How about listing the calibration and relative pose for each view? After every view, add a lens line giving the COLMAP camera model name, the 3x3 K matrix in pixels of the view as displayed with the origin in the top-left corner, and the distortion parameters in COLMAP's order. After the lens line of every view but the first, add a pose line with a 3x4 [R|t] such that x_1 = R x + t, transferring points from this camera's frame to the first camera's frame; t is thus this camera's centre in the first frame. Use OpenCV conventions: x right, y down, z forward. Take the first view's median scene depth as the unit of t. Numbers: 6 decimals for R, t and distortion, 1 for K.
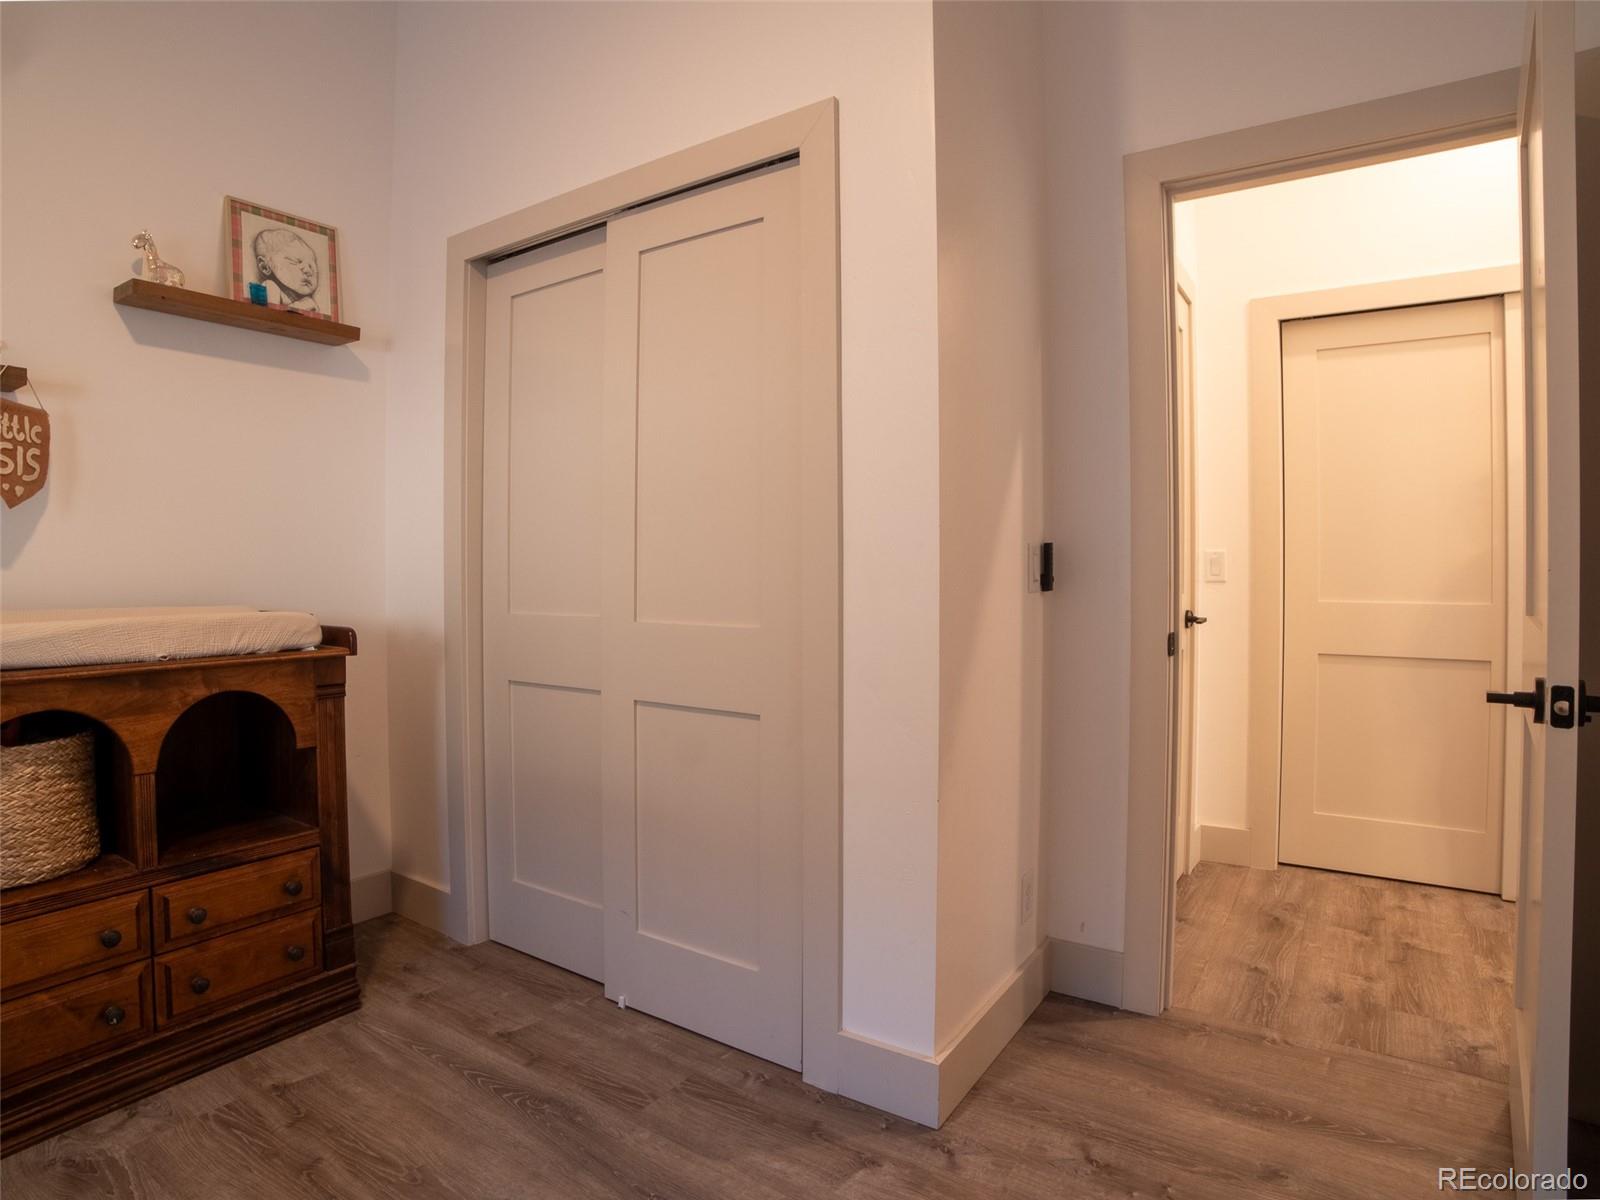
lens RADIAL K [[890.4, 0, 794.3], [0, 890.4, 578.8], [0, 0, 1]] dist [-0.123214, 0.046458]
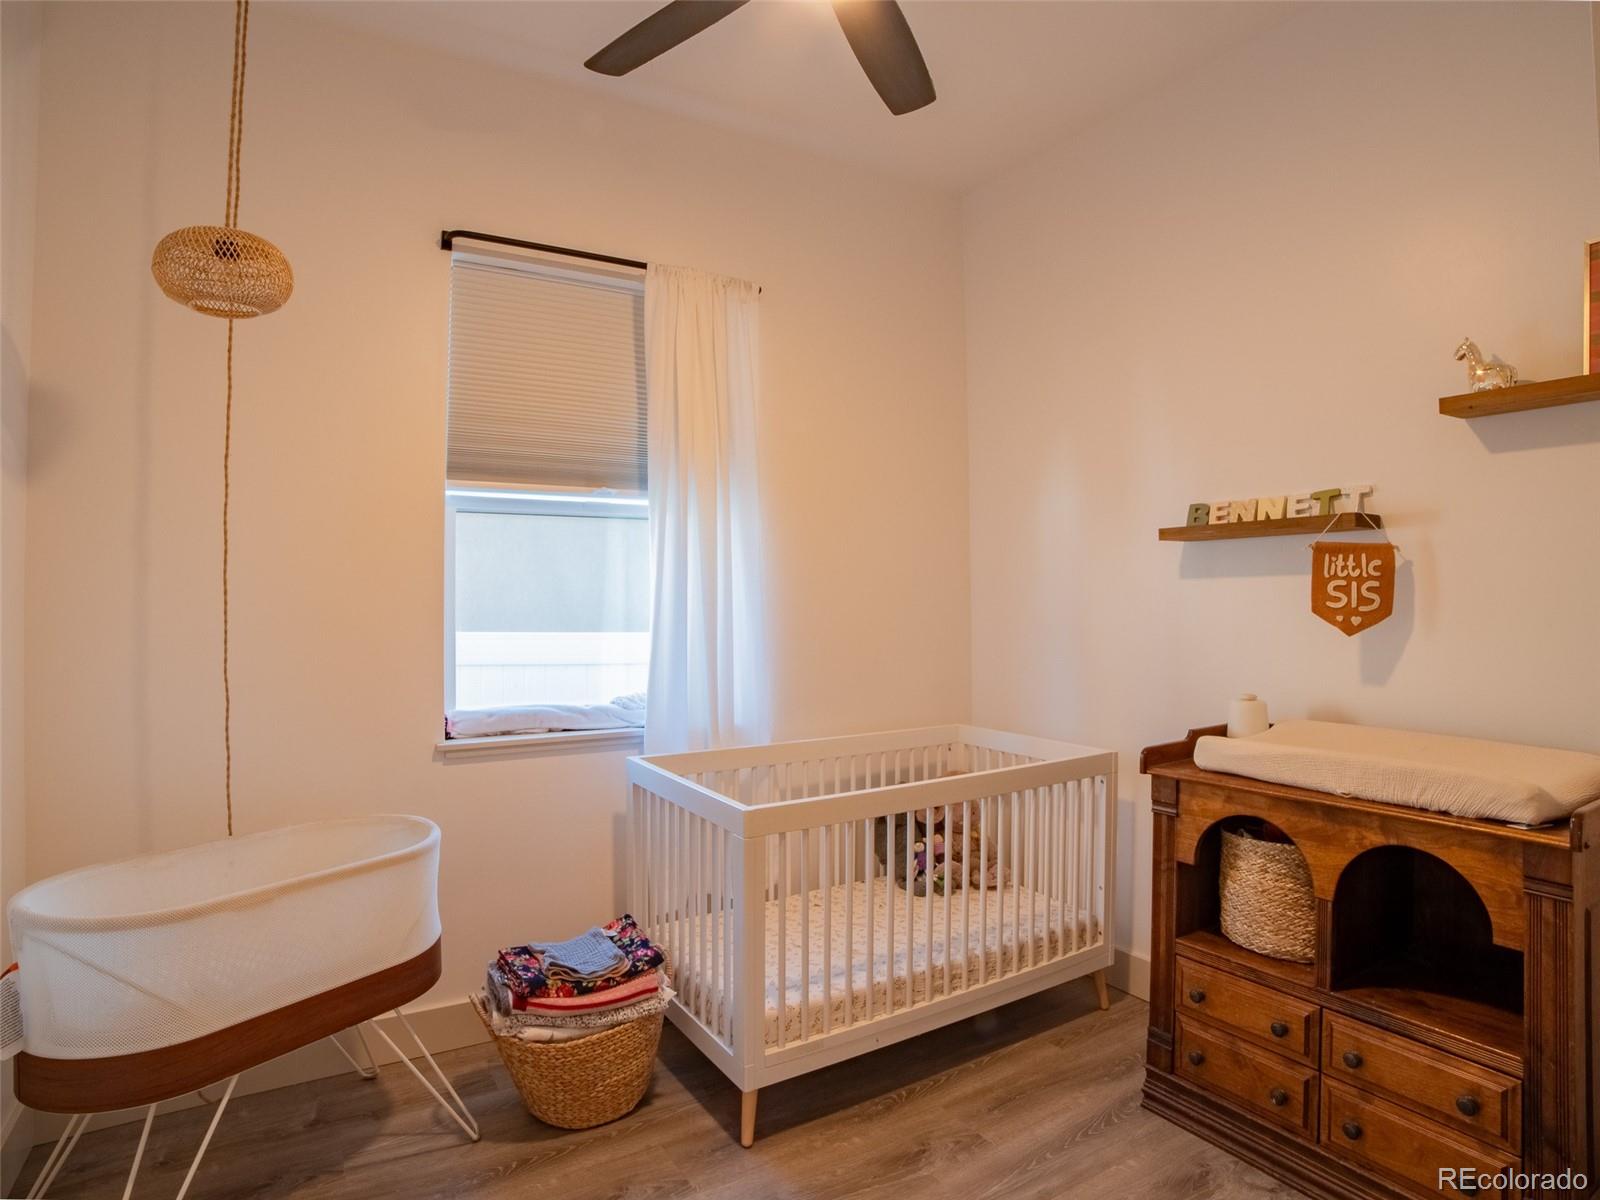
lens RADIAL K [[890.4, 0, 794.3], [0, 890.4, 578.8], [0, 0, 1]] dist [-0.123214, 0.046458]
pose [[-0.403442, -0.013748, -0.914902, 0.447843], [-0.009297, 0.999897, -0.010926, -0.145627], [0.914958, 0.004098, -0.403528, 0.772726]]
